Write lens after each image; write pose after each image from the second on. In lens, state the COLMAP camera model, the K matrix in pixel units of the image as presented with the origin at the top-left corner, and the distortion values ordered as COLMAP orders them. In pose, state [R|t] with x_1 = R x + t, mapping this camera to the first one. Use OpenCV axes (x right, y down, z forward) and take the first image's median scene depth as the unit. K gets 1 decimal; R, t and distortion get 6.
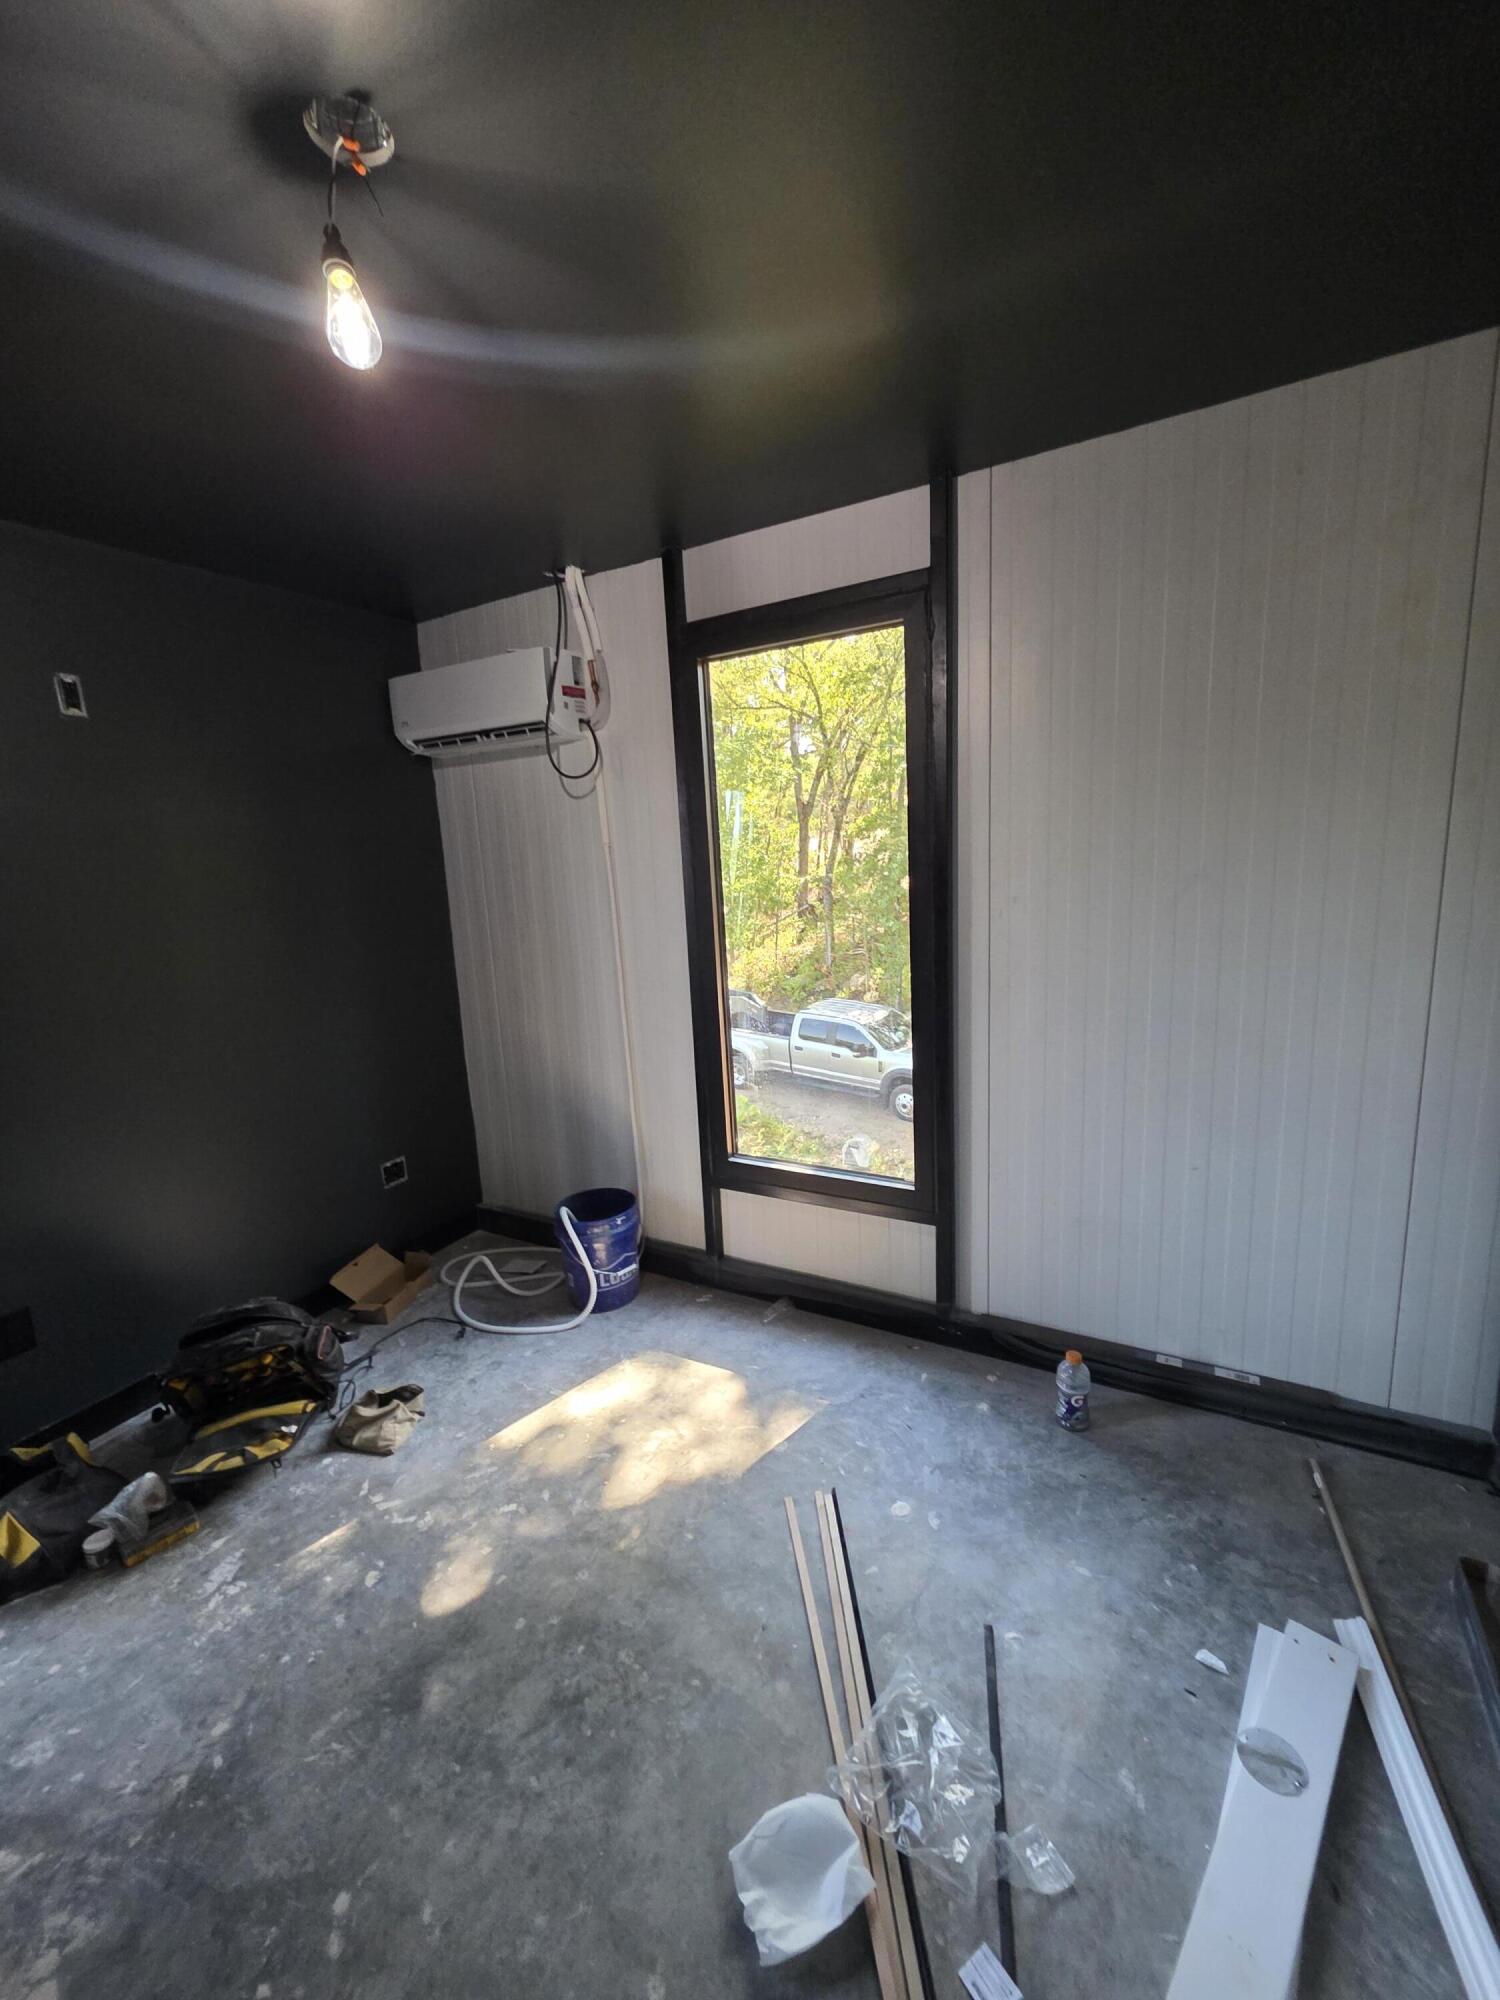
lens RADIAL K [[803.3, 0, 753.9], [0, 803.3, 994.5], [0, 0, 1]] dist [-0.001255, 0.001439]
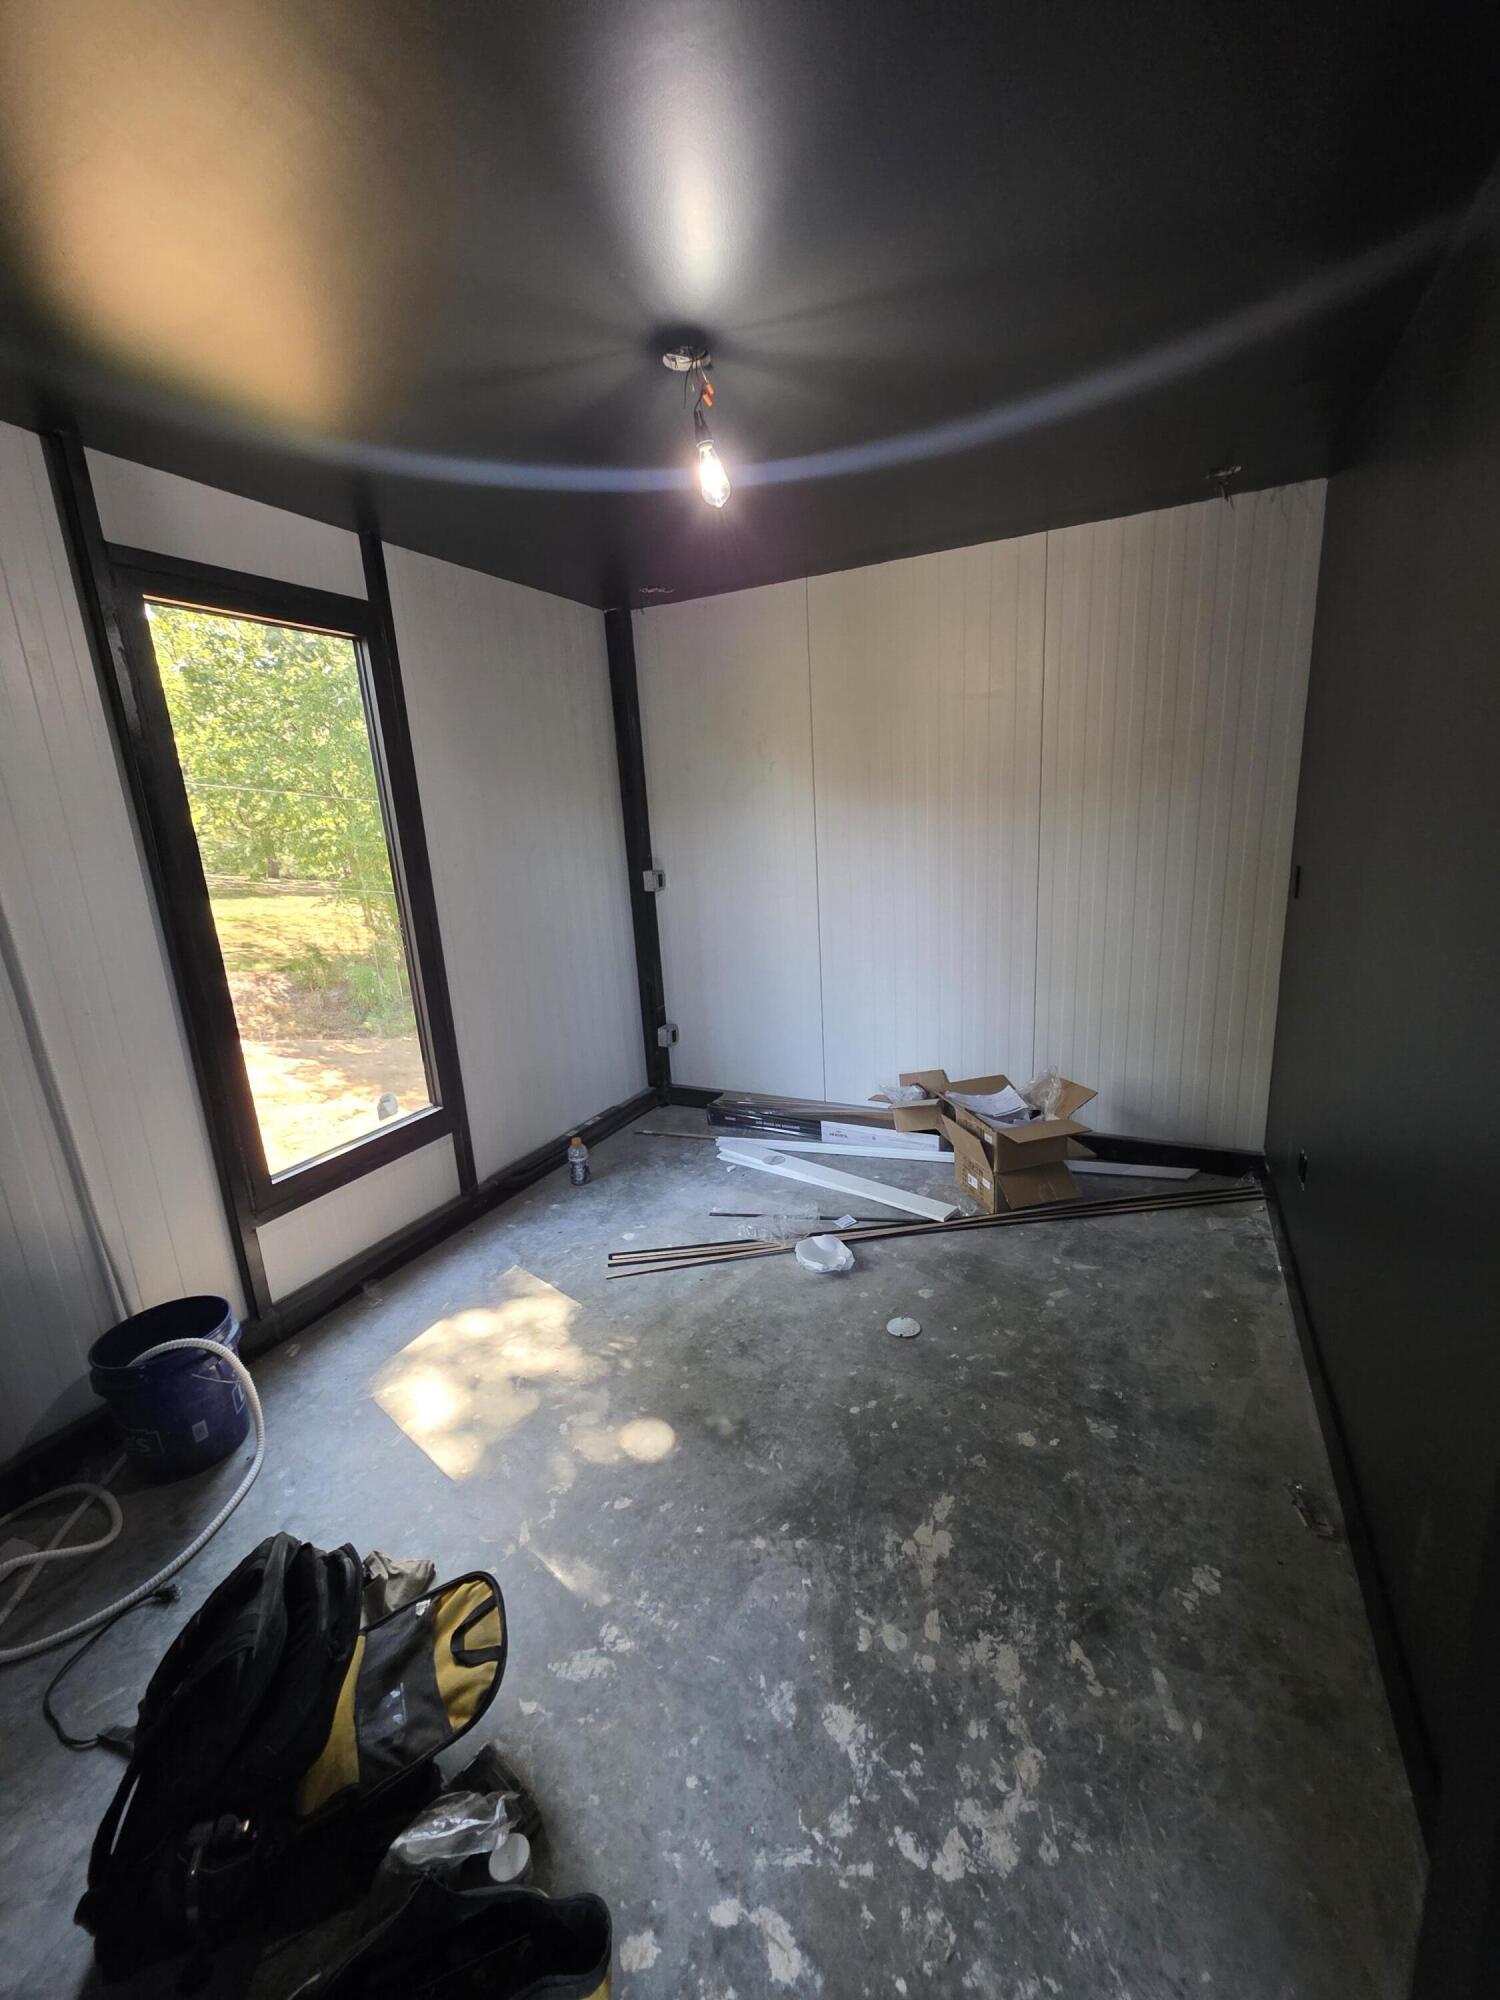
lens RADIAL K [[803.3, 0, 750.2], [0, 803.3, 1006.8], [0, 0, 1]] dist [-0.001255, 0.001439]
pose [[-0.036300, -0.184283, 0.982203, -1.339557], [0.228488, 0.955285, 0.187677, -0.039260], [-0.972870, 0.231235, 0.007430, 0.665359]]
